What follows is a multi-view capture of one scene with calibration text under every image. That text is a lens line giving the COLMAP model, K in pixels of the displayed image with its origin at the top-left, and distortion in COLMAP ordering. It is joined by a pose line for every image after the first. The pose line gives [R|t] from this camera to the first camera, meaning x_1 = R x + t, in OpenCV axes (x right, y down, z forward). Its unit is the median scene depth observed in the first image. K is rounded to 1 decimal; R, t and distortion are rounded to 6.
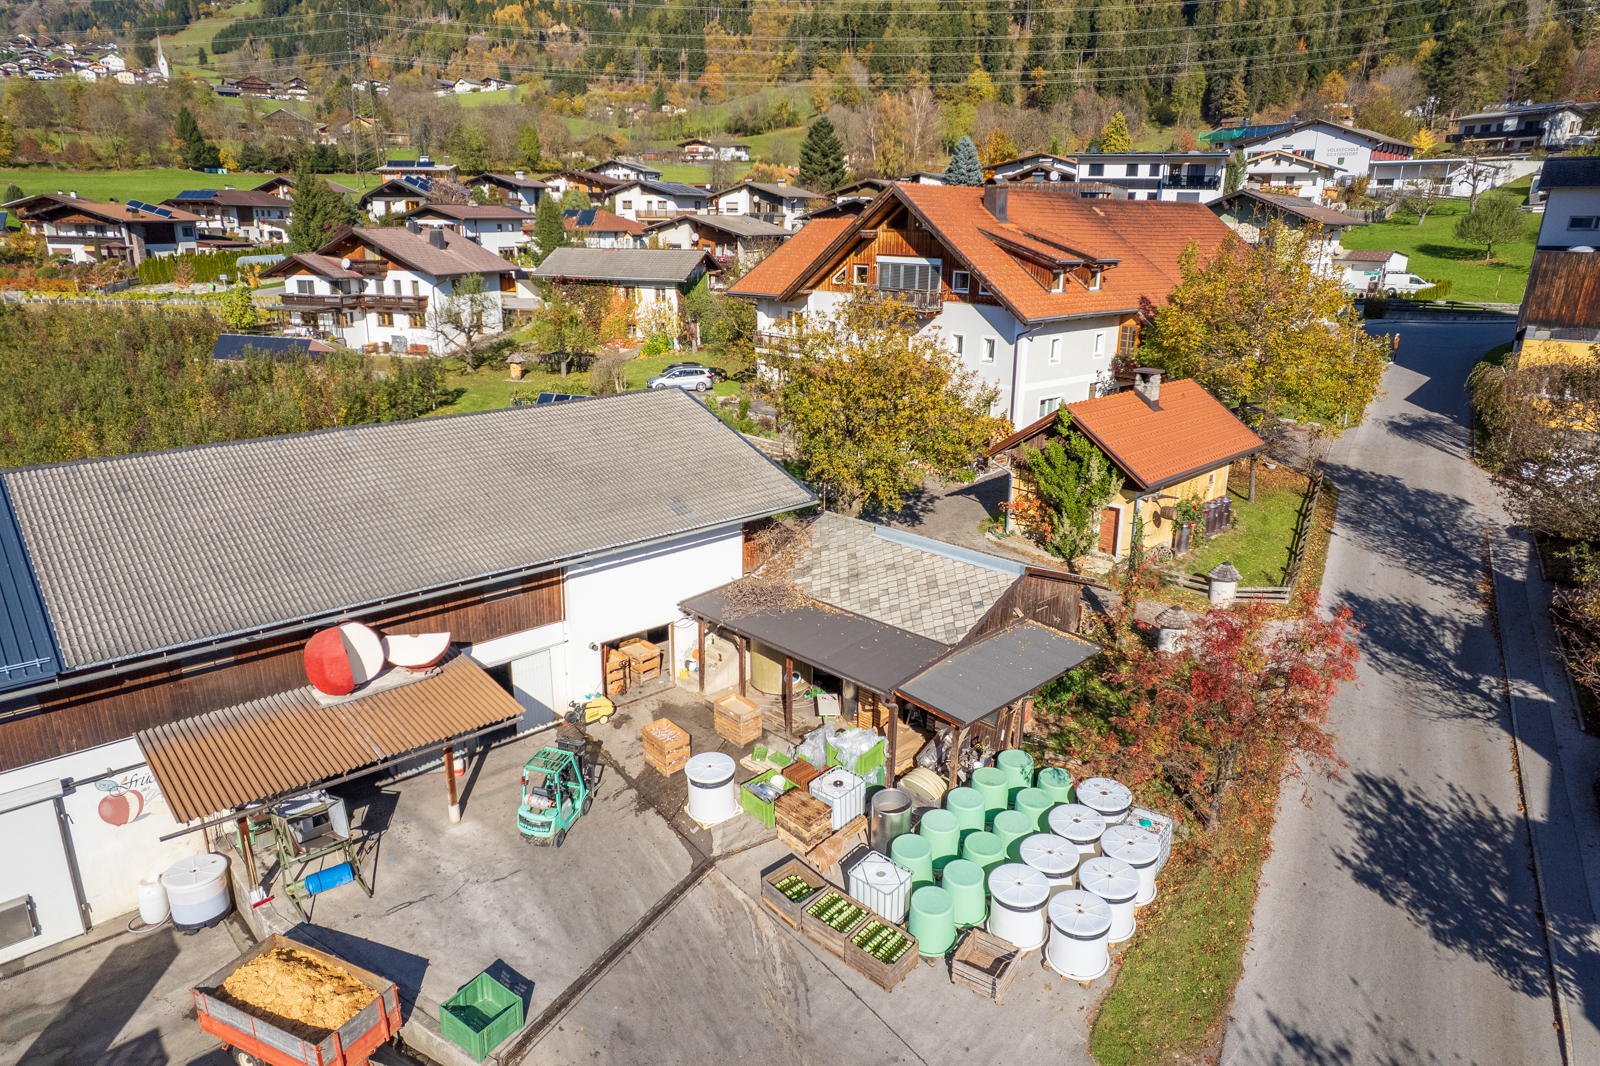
lens RADIAL K [[1033.6, 0, 790.4], [0, 1033.6, 553.0], [0, 0, 1]] dist [-0.102054, 0.090887]
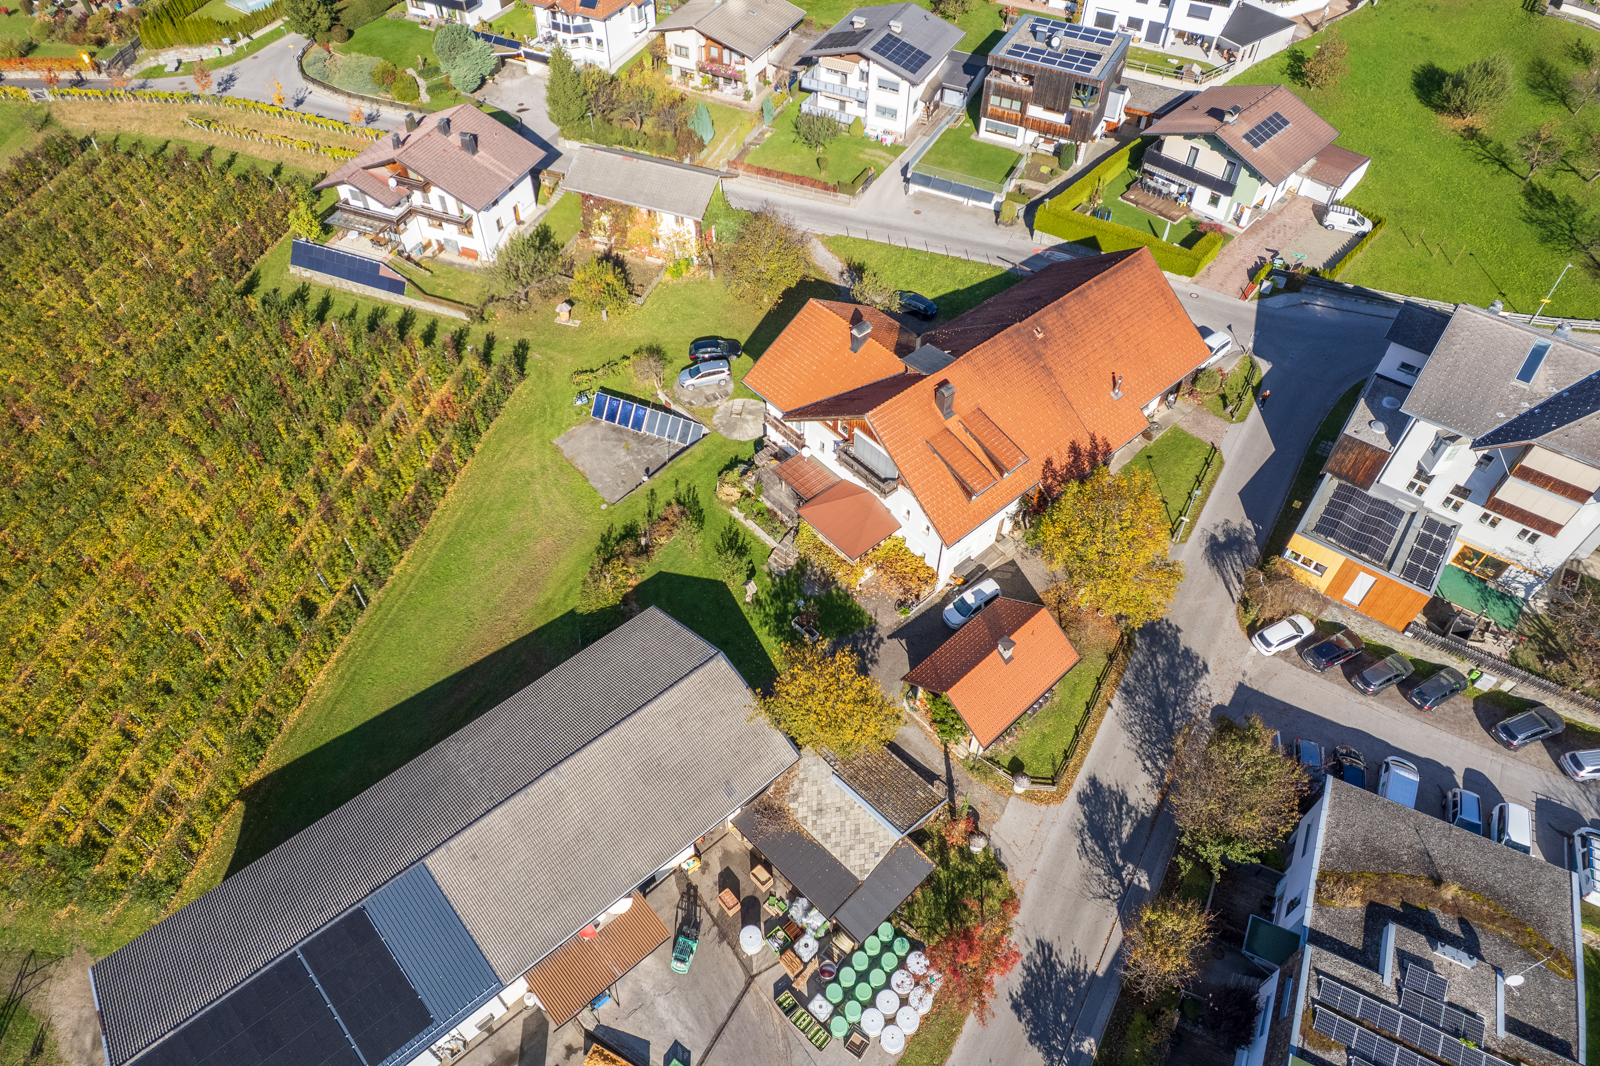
lens RADIAL K [[1033.6, 0, 790.4], [0, 1033.6, 553.0], [0, 0, 1]] dist [-0.102054, 0.090887]
pose [[0.999948, 0.007417, -0.007022, 0.018034], [-0.002632, 0.851446, 0.524435, -1.562605], [0.009868, -0.524389, 0.851421, -0.445821]]
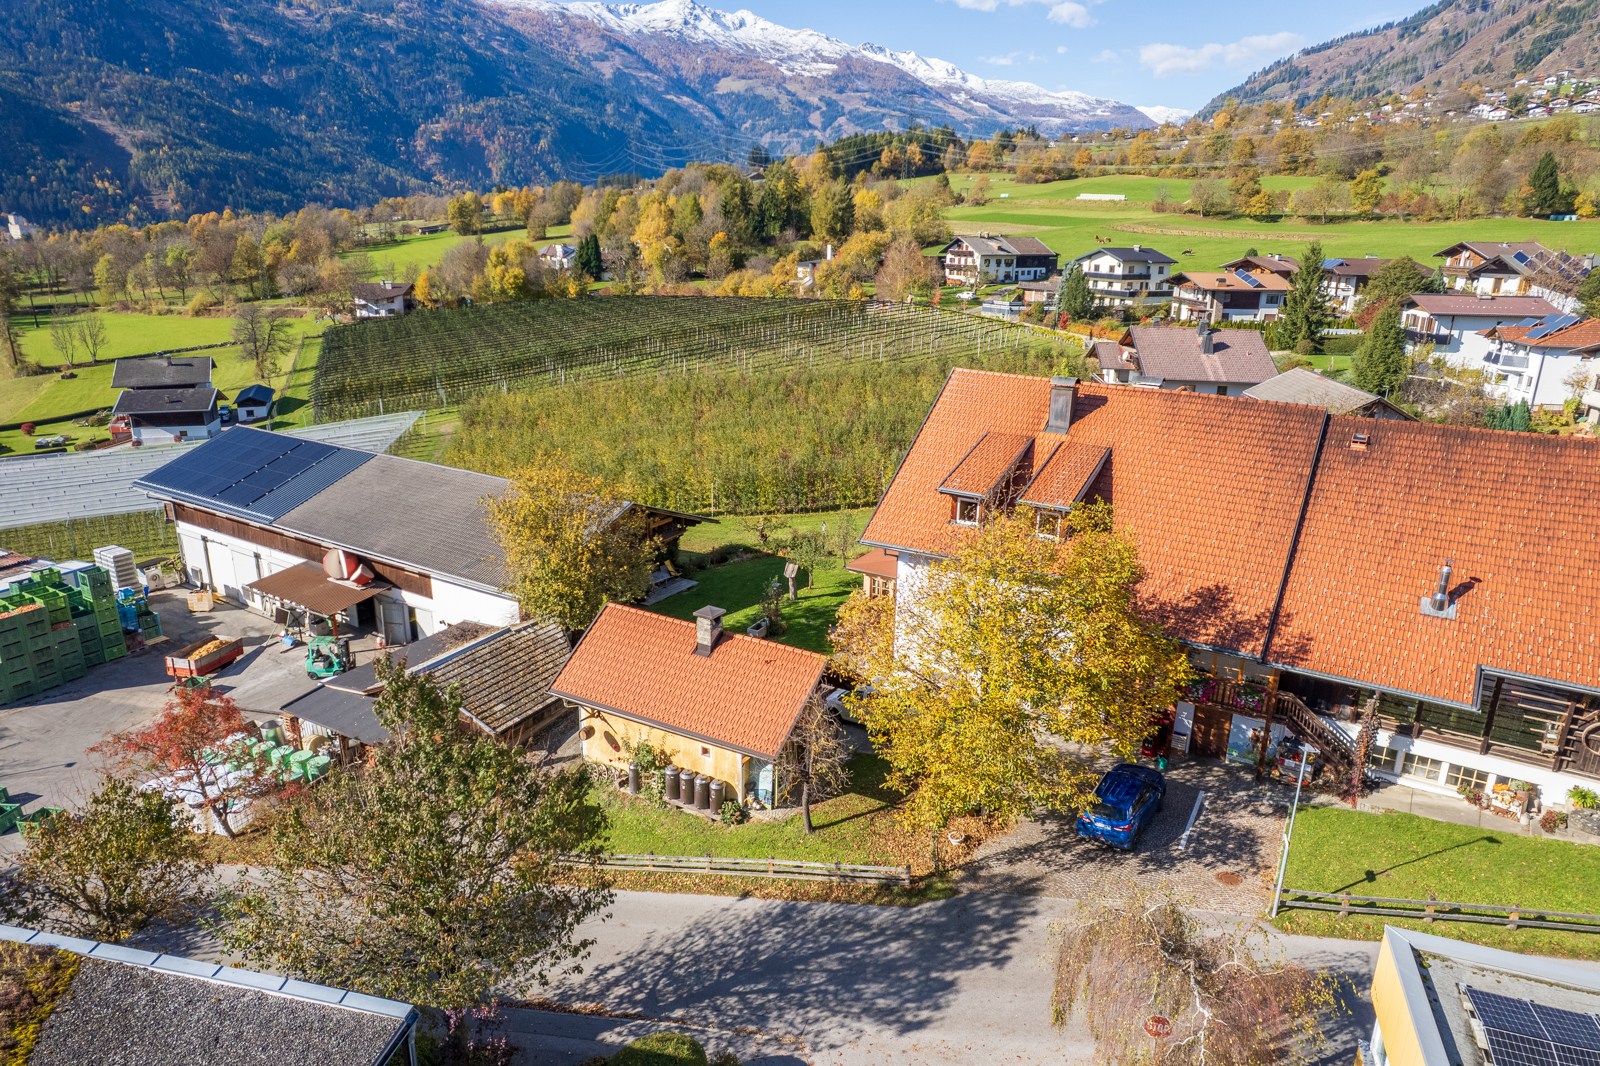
lens RADIAL K [[1033.6, 0, 790.4], [0, 1033.6, 553.0], [0, 0, 1]] dist [-0.102054, 0.090887]
pose [[0.269788, 0.290486, -0.918059, 1.634964], [-0.306617, 0.929701, 0.204065, -0.597365], [0.912798, 0.226438, 0.339890, 0.984010]]
